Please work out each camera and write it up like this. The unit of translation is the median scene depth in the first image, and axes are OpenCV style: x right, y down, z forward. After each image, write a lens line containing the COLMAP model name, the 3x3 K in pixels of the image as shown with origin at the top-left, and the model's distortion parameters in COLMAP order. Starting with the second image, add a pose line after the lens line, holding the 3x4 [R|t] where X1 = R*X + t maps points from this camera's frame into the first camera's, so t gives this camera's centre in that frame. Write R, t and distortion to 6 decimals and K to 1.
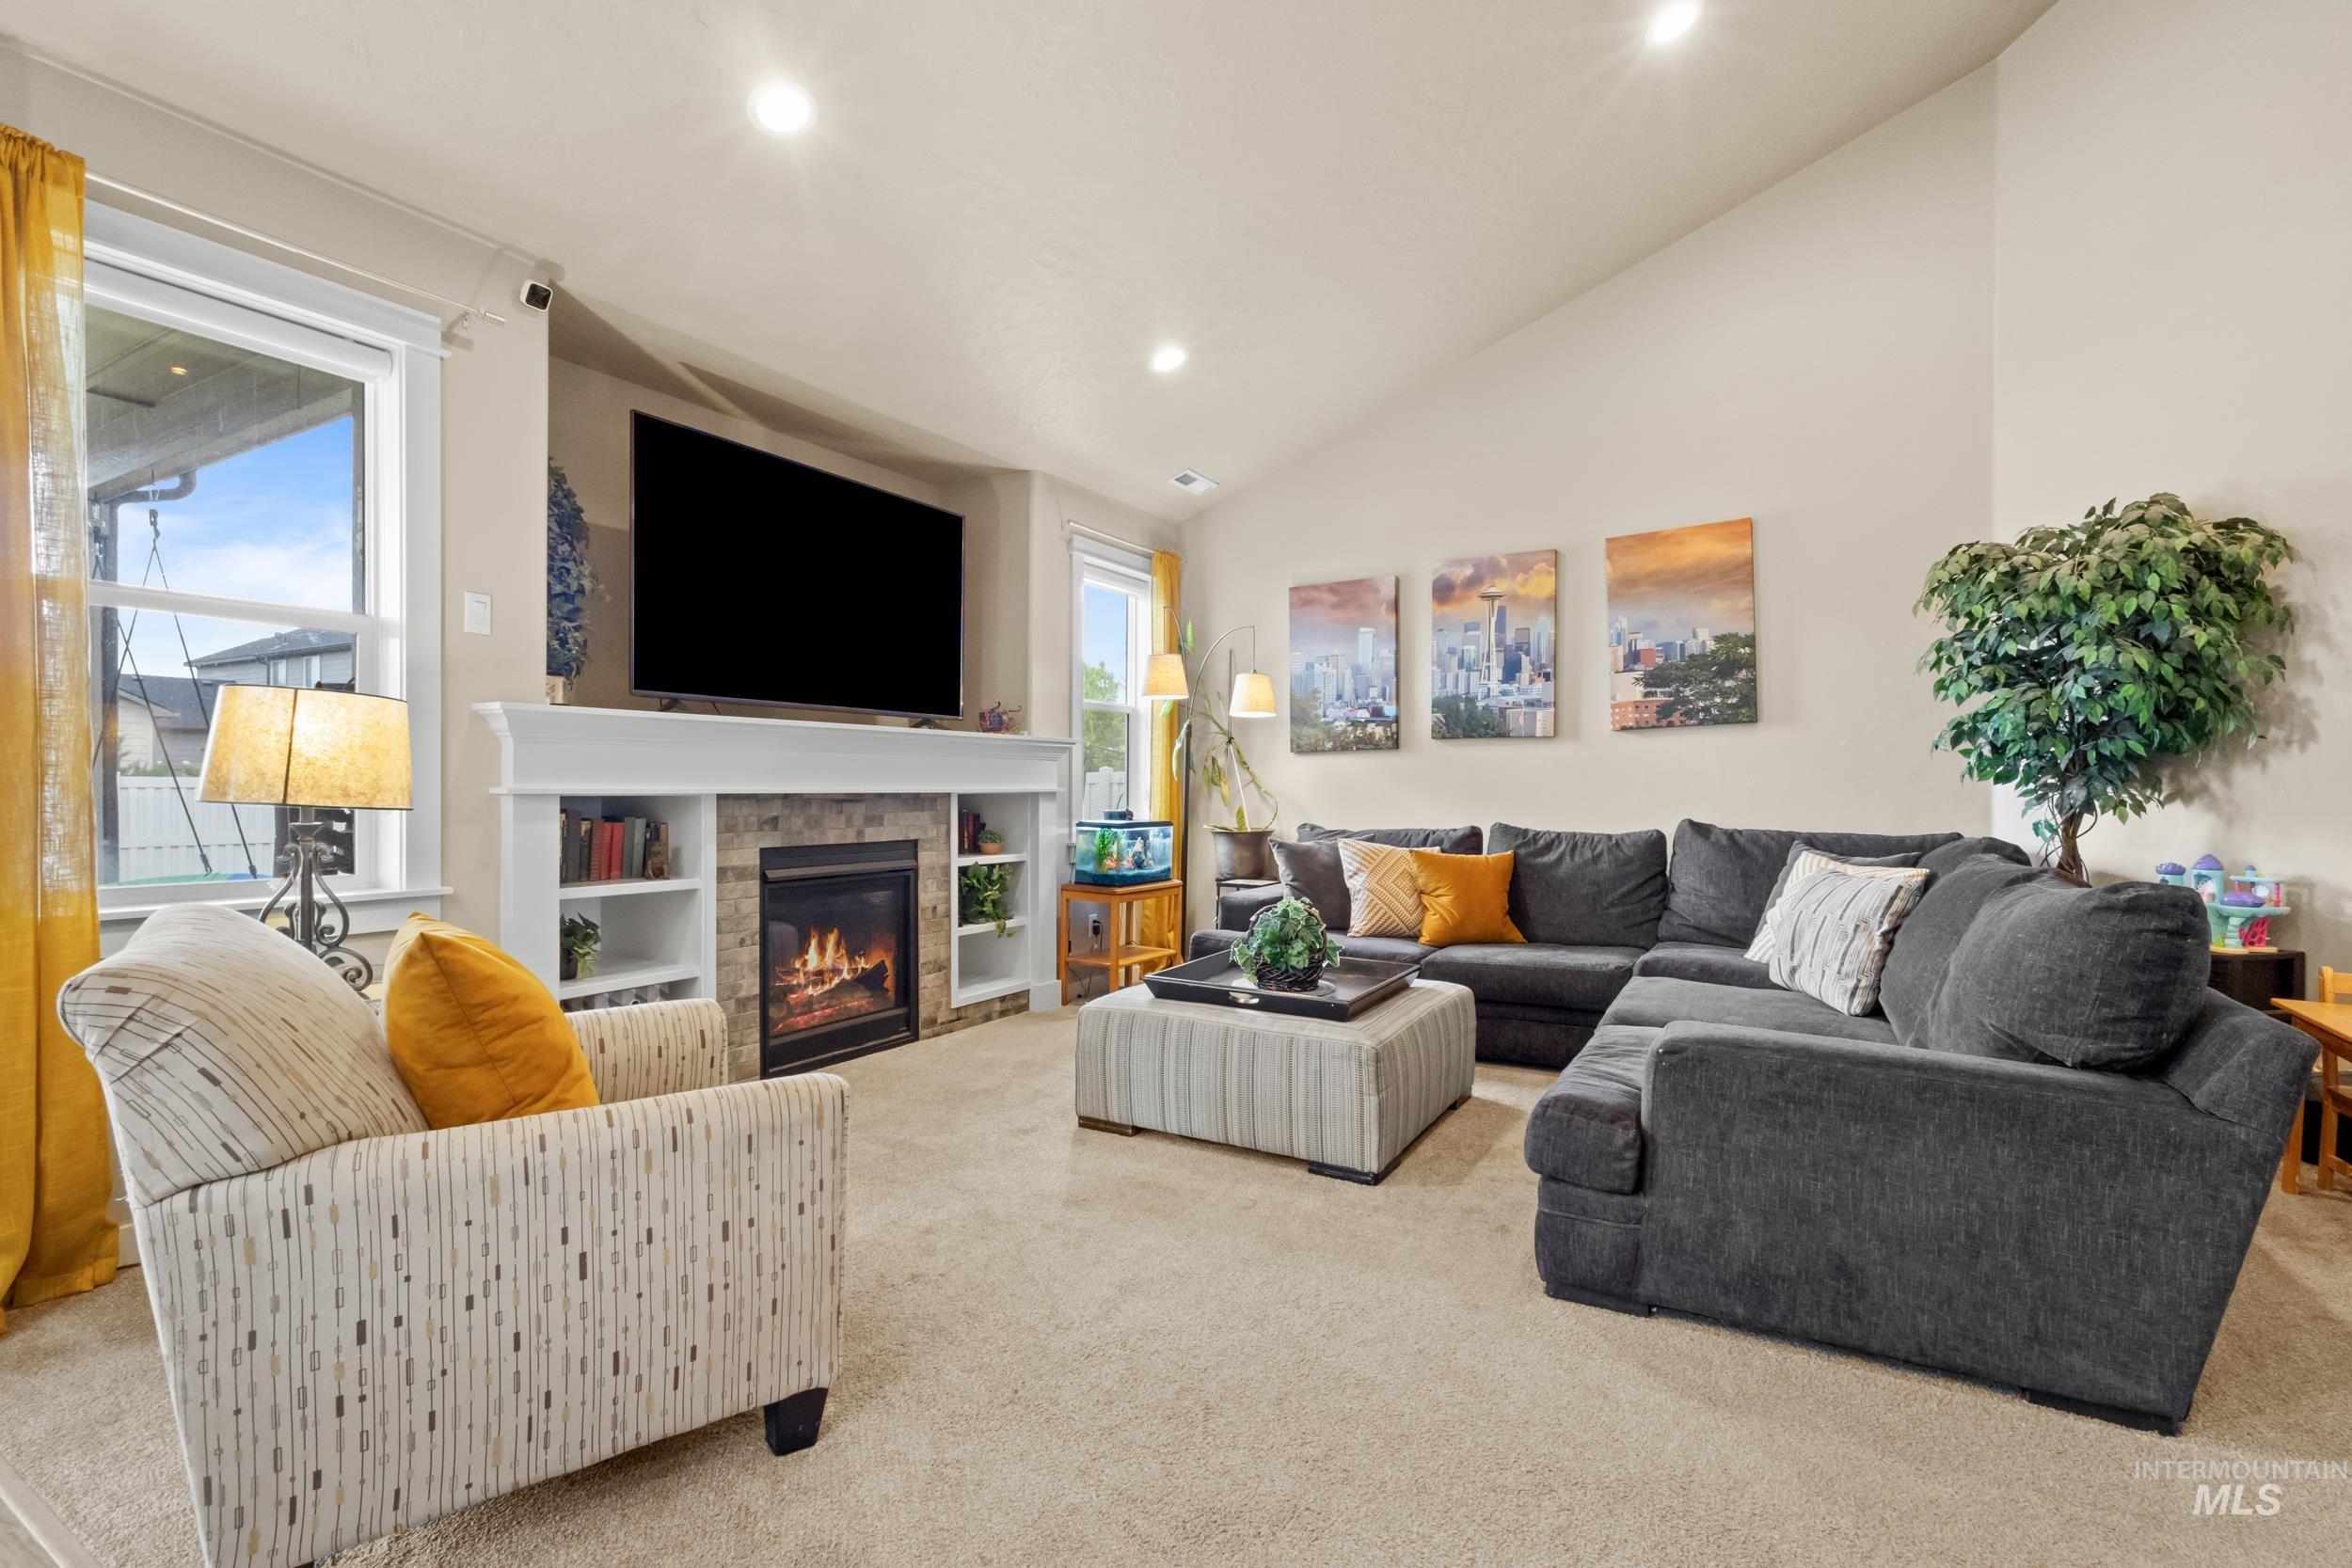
lens RADIAL K [[1082.8, 0, 1180.1], [0, 1082.8, 791.1], [0, 0, 1]] dist [0.000501, -0.001061]
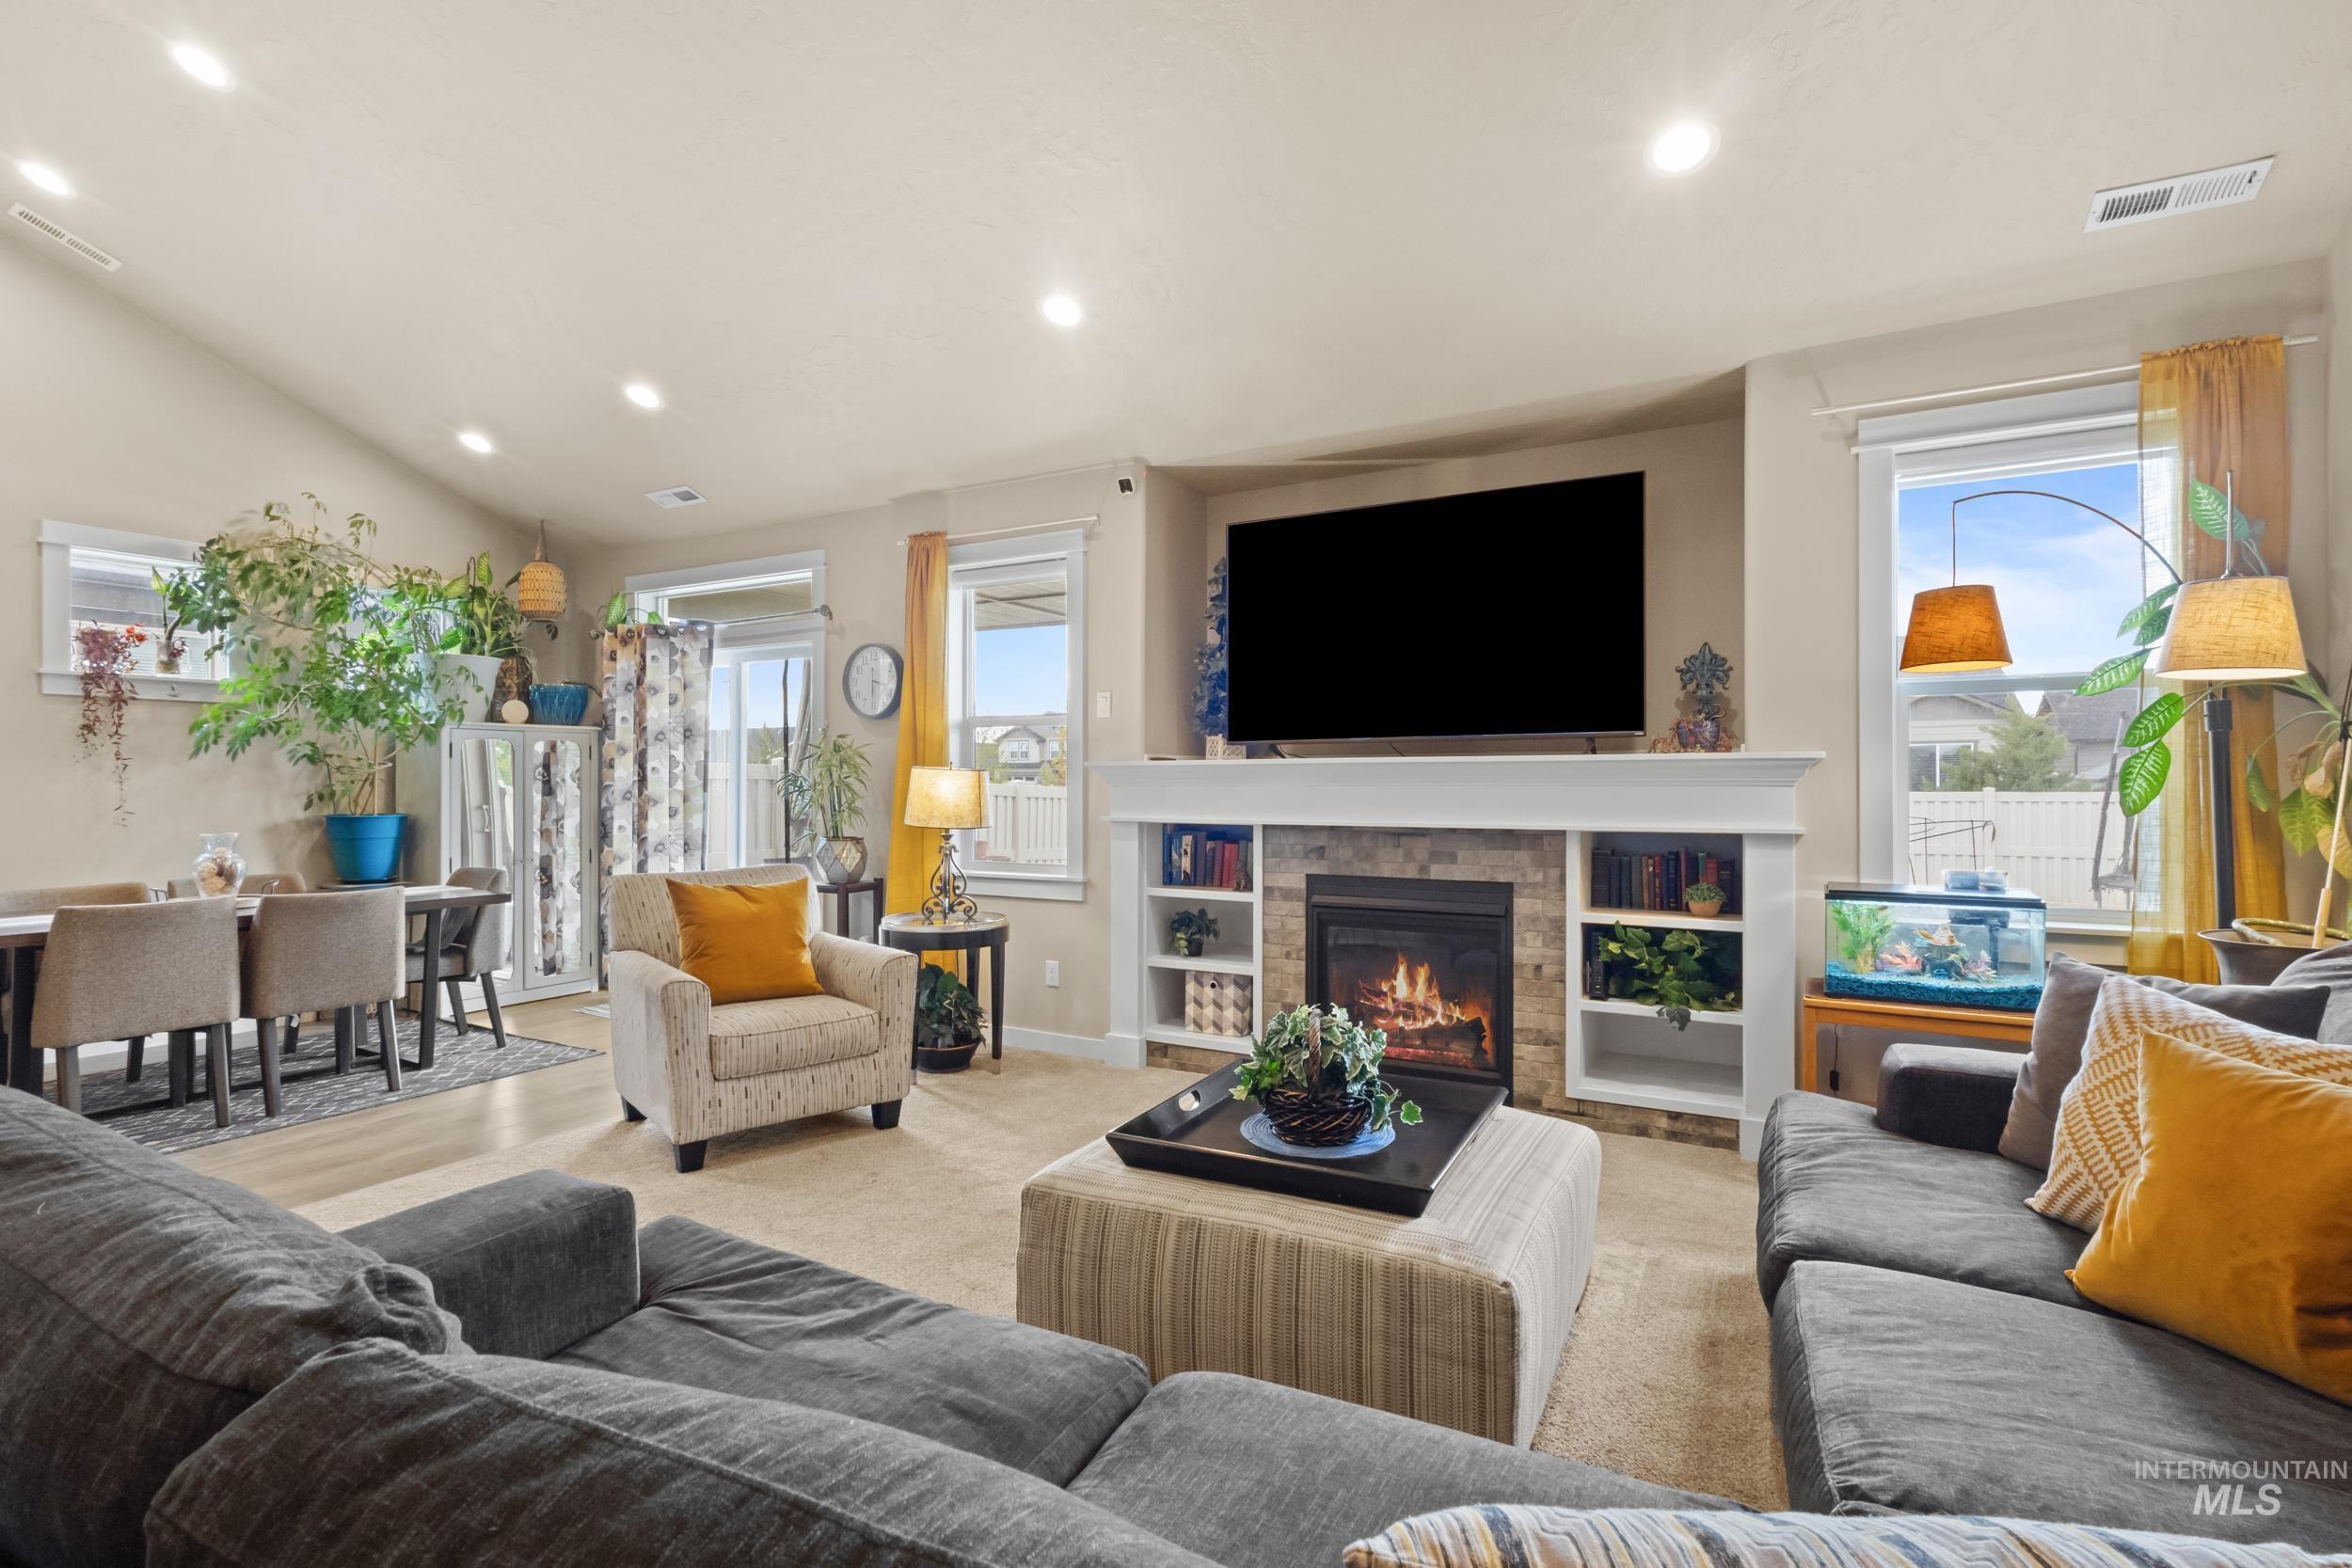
lens RADIAL K [[1082.8, 0, 1173.0], [0, 1082.8, 790.8], [0, 0, 1]] dist [0.000501, -0.001061]
pose [[0.025750, -0.003808, -0.999661, 0.638517], [-0.006877, 0.999968, -0.003986, -0.024204], [0.999645, 0.006977, 0.025723, 0.740103]]
